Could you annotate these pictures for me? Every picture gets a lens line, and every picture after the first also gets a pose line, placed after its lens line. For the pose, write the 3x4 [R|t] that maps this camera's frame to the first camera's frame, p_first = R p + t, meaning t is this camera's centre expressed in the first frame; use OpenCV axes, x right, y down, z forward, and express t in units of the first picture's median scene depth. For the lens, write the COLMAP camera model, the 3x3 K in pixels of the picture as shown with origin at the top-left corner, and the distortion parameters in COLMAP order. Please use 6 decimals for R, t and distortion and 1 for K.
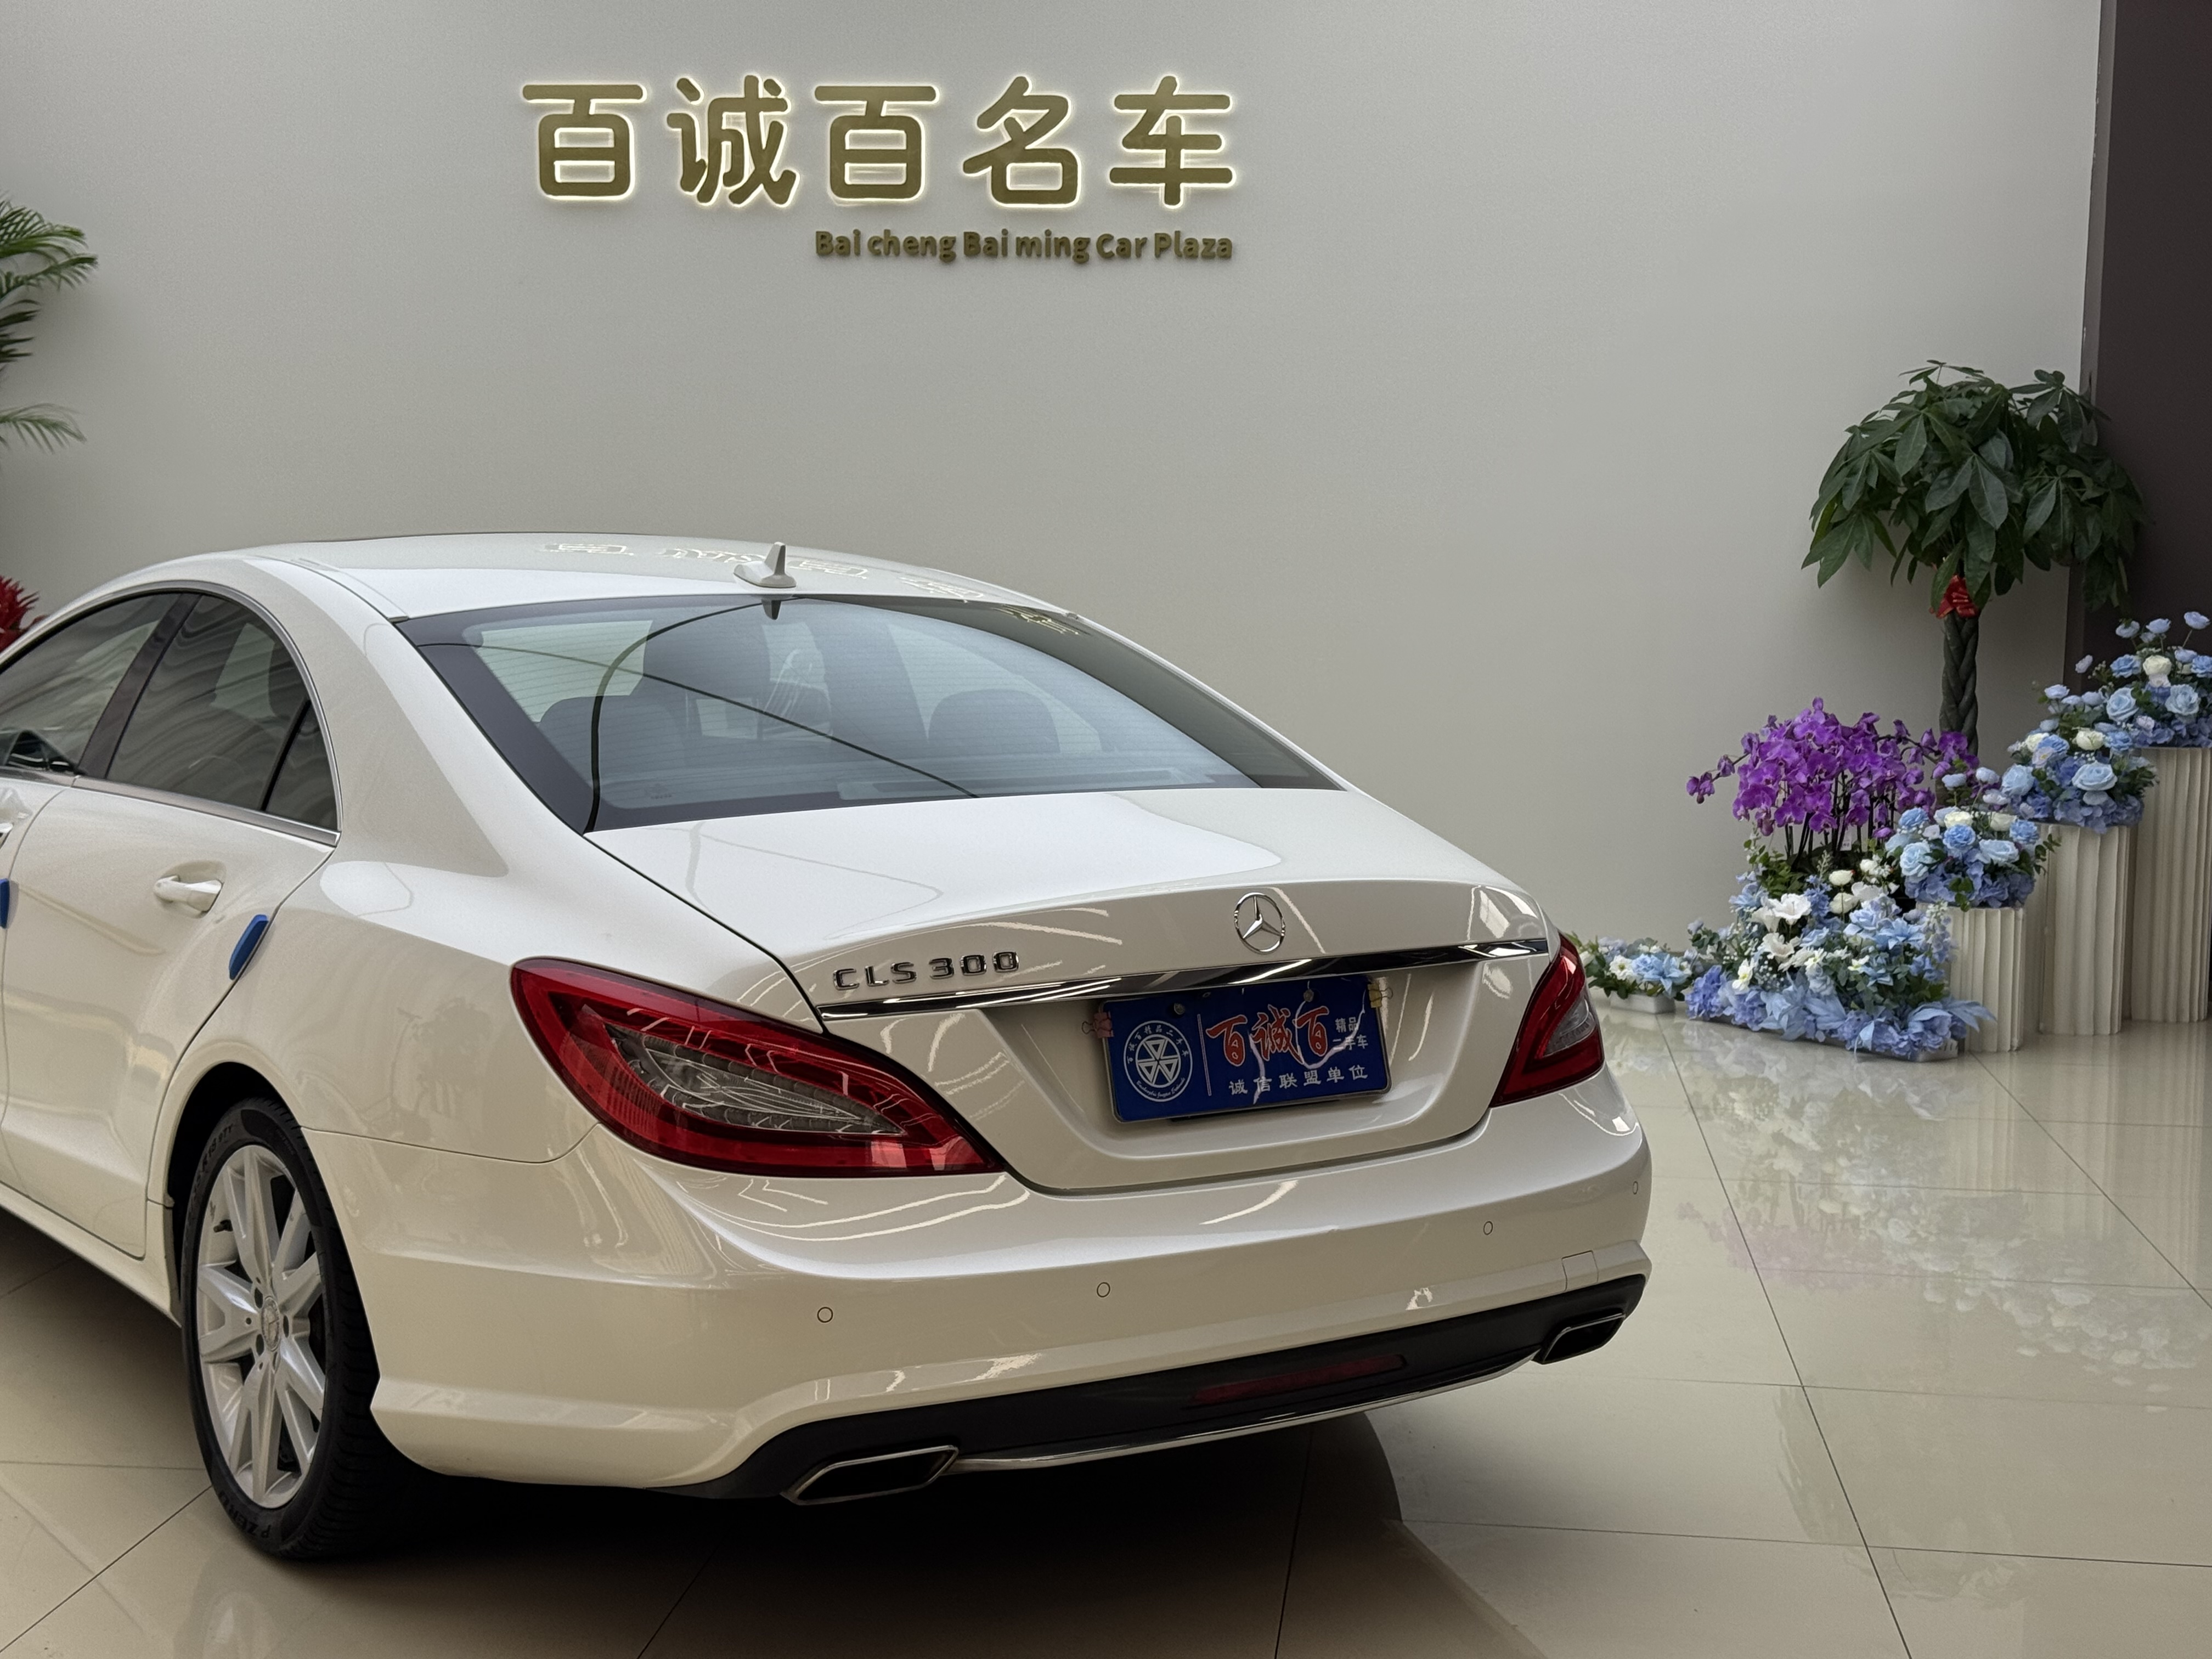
lens RADIAL K [[3051.1, 0, 1116.5], [0, 3051.1, 822.1], [0, 0, 1]] dist [0.132333, 0.000000]
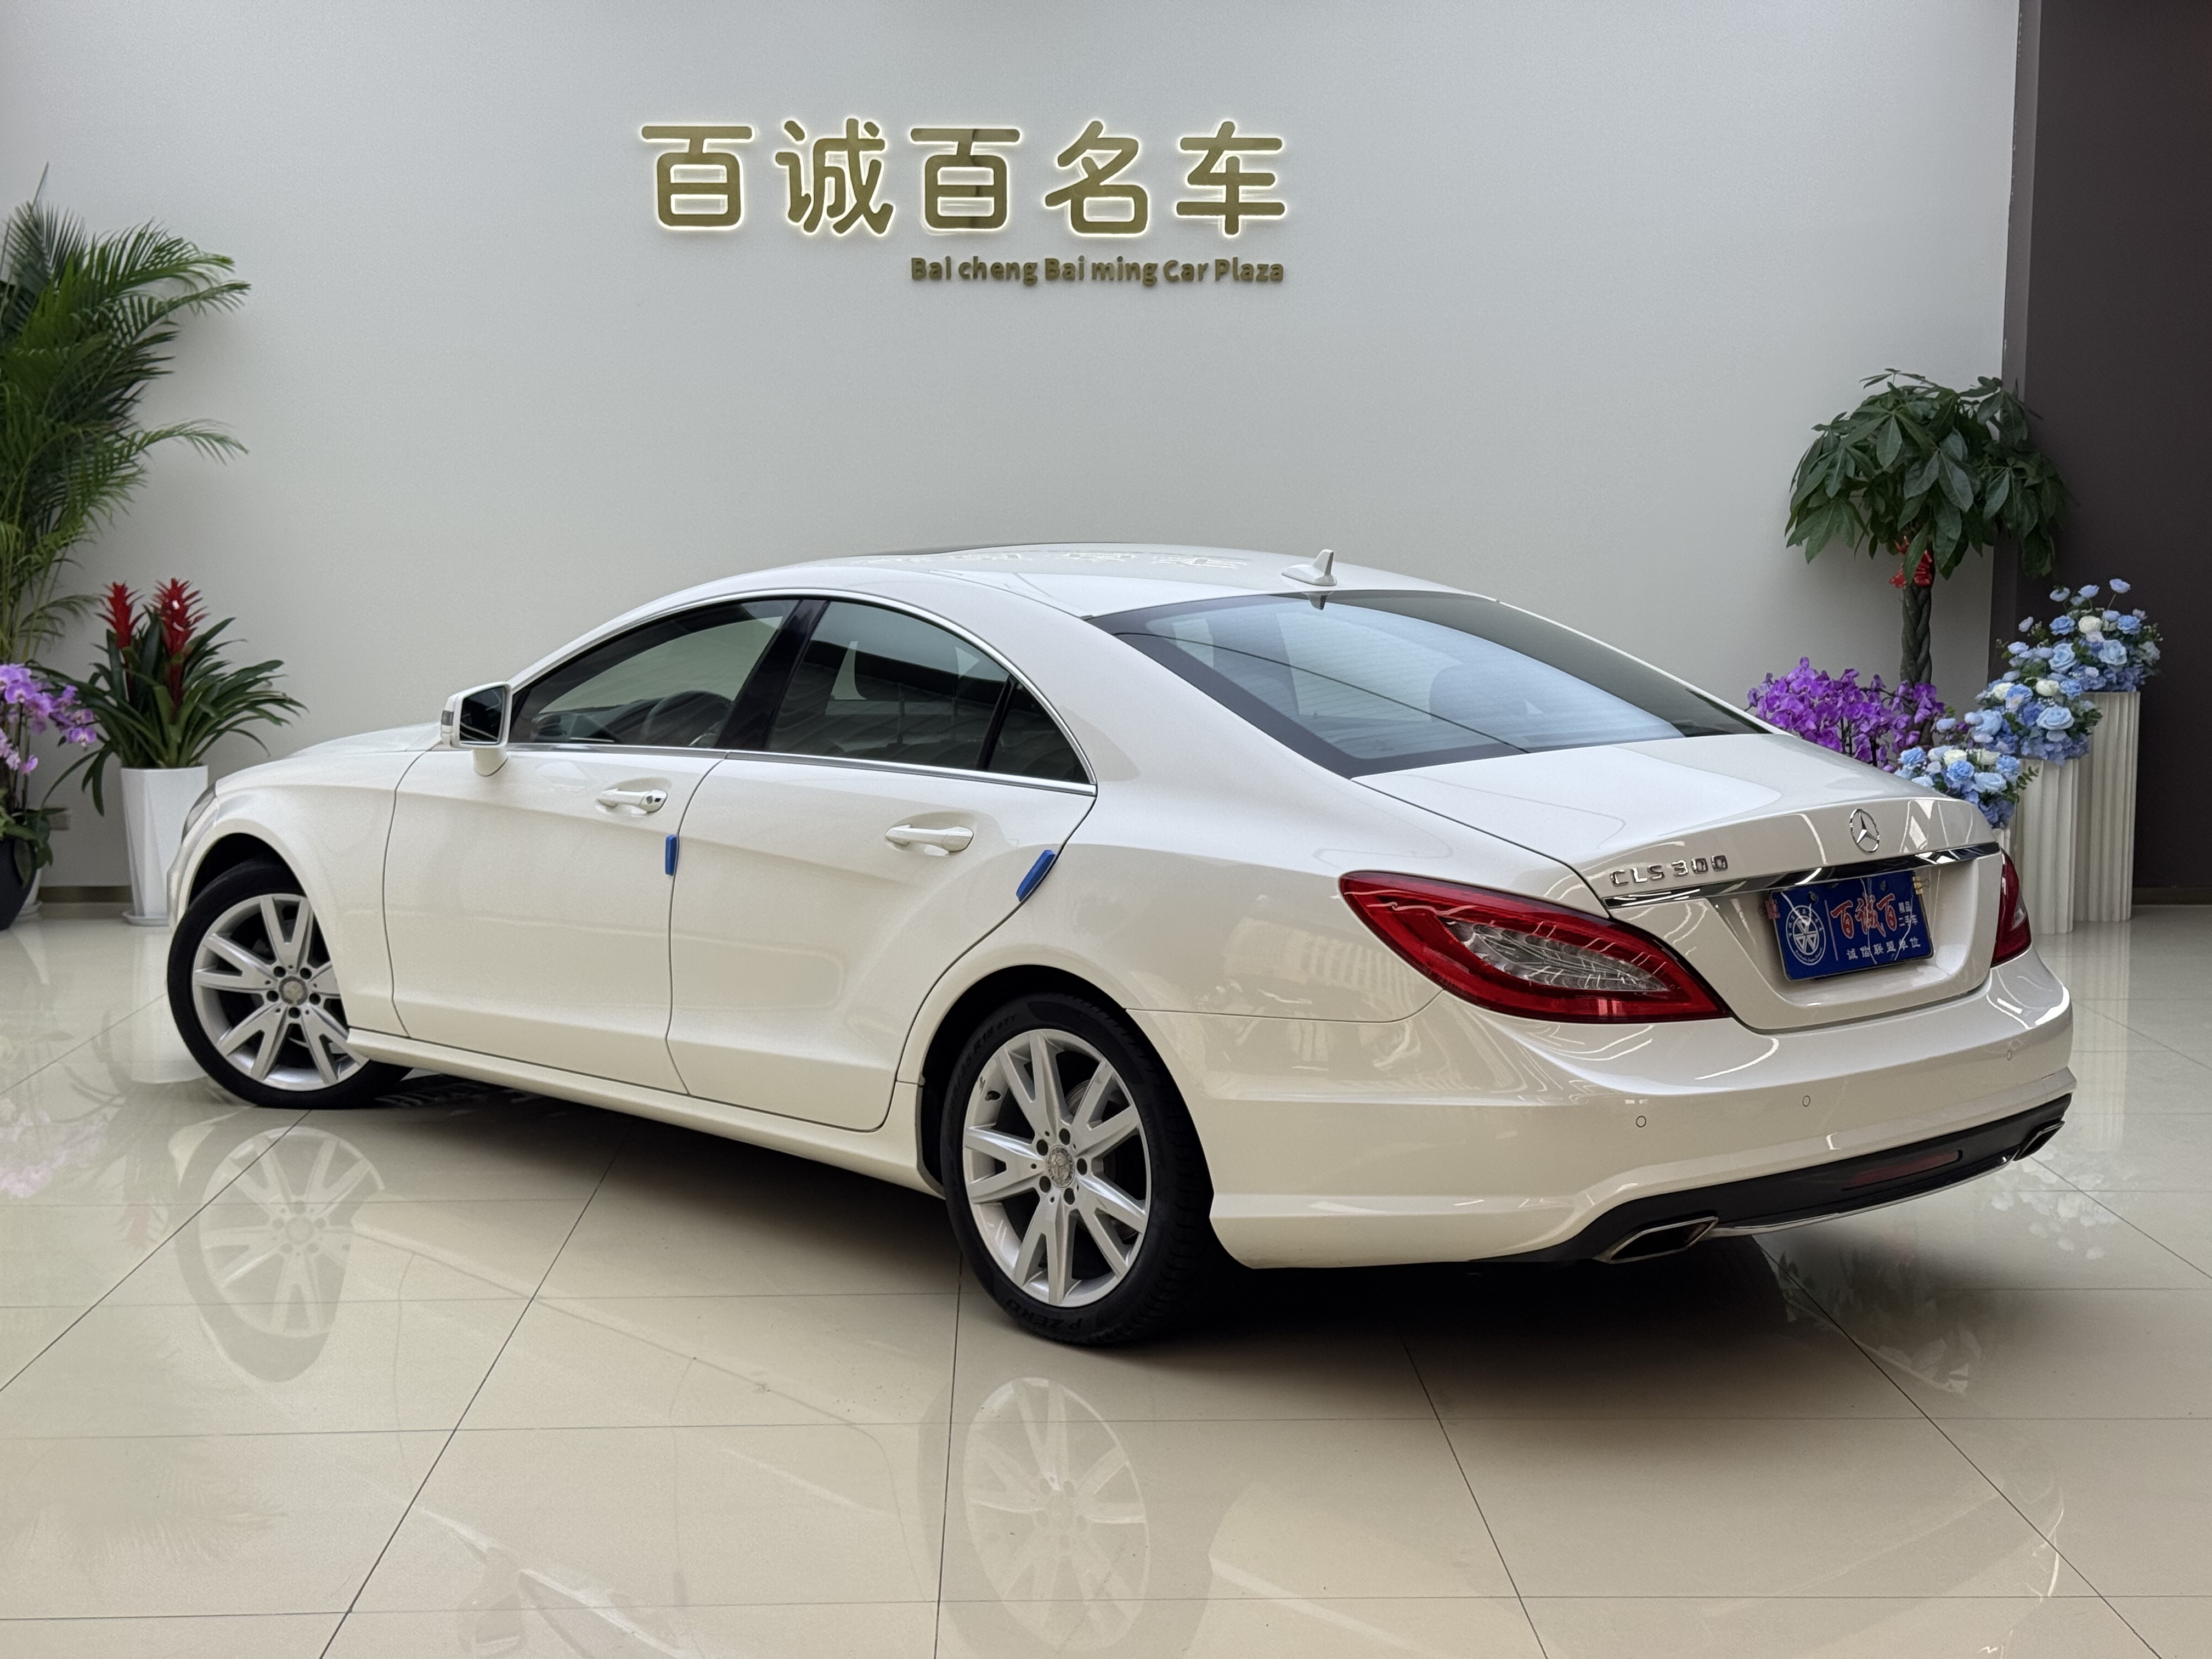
lens RADIAL K [[3051.1, 0, 1114.4], [0, 3051.1, 820.0], [0, 0, 1]] dist [0.132333, 0.000000]
pose [[0.989540, -0.027532, 0.141609, -0.191877], [0.026263, 0.999596, 0.010824, 0.001954], [-0.141850, -0.006992, 0.989863, -0.118628]]
